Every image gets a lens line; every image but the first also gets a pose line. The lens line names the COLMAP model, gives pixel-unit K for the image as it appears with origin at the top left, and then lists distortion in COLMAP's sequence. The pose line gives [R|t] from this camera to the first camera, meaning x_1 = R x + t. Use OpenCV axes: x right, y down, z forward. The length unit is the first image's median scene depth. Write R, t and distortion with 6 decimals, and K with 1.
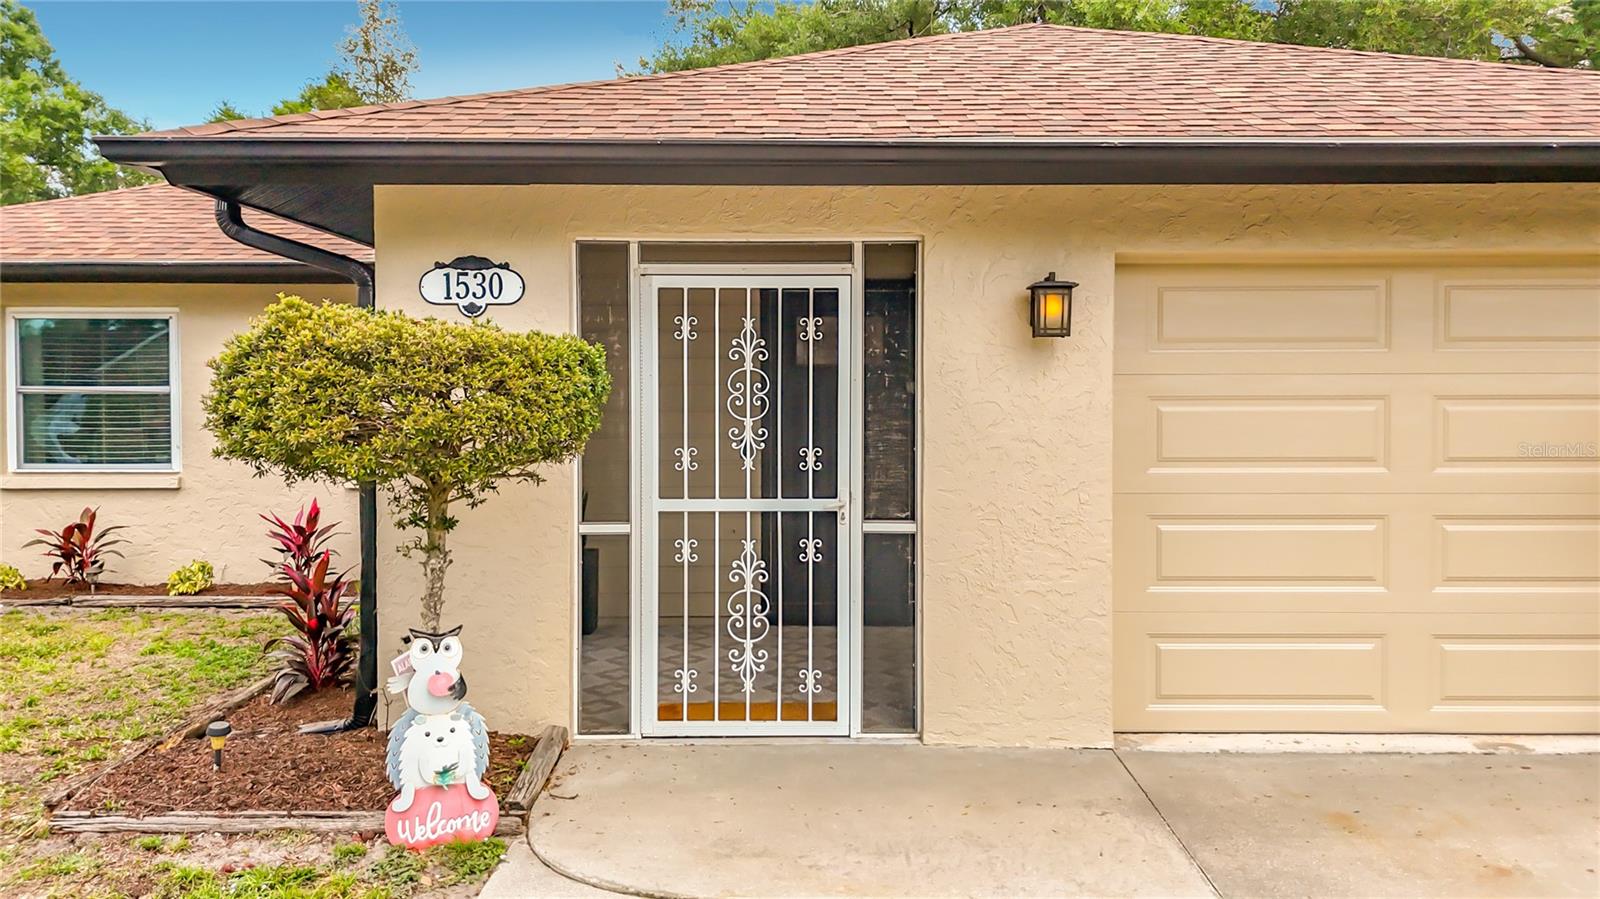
lens RADIAL K [[1156.3, 0, 800.0], [0, 1156.3, 449.5], [0, 0, 1]] dist [0.039073, -0.087640]
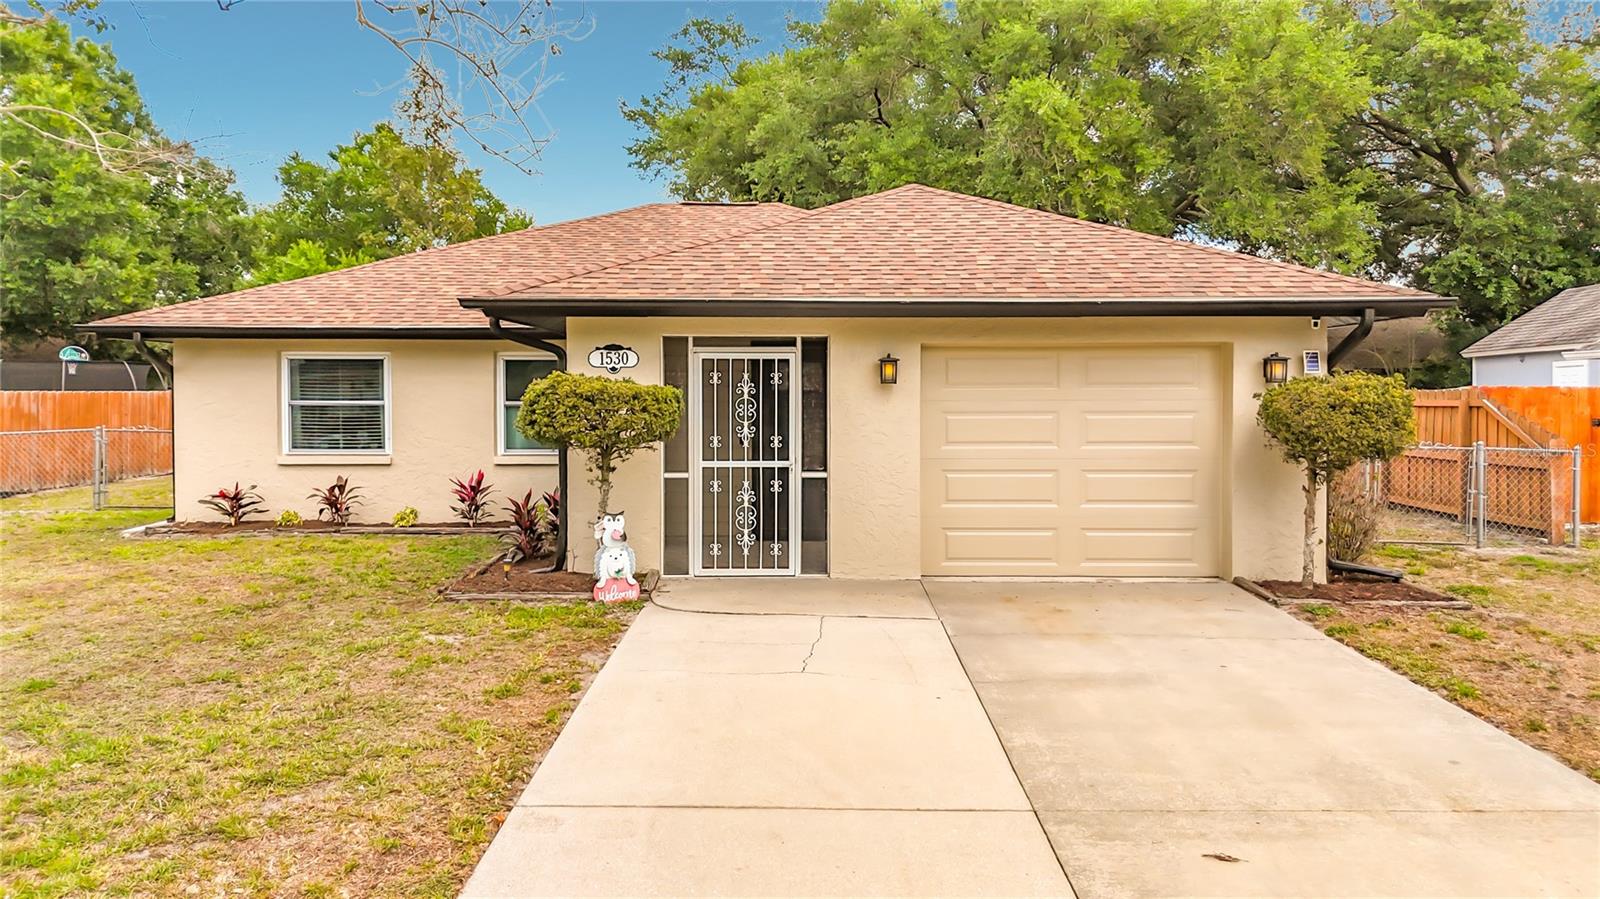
lens RADIAL K [[1156.3, 0, 800.0], [0, 1156.3, 449.5], [0, 0, 1]] dist [0.039073, -0.087640]
pose [[0.999950, 0.000476, 0.009973, 0.031300], [-0.000471, 1.000000, -0.000476, 0.023182], [-0.009973, 0.000472, 0.999950, -1.060438]]
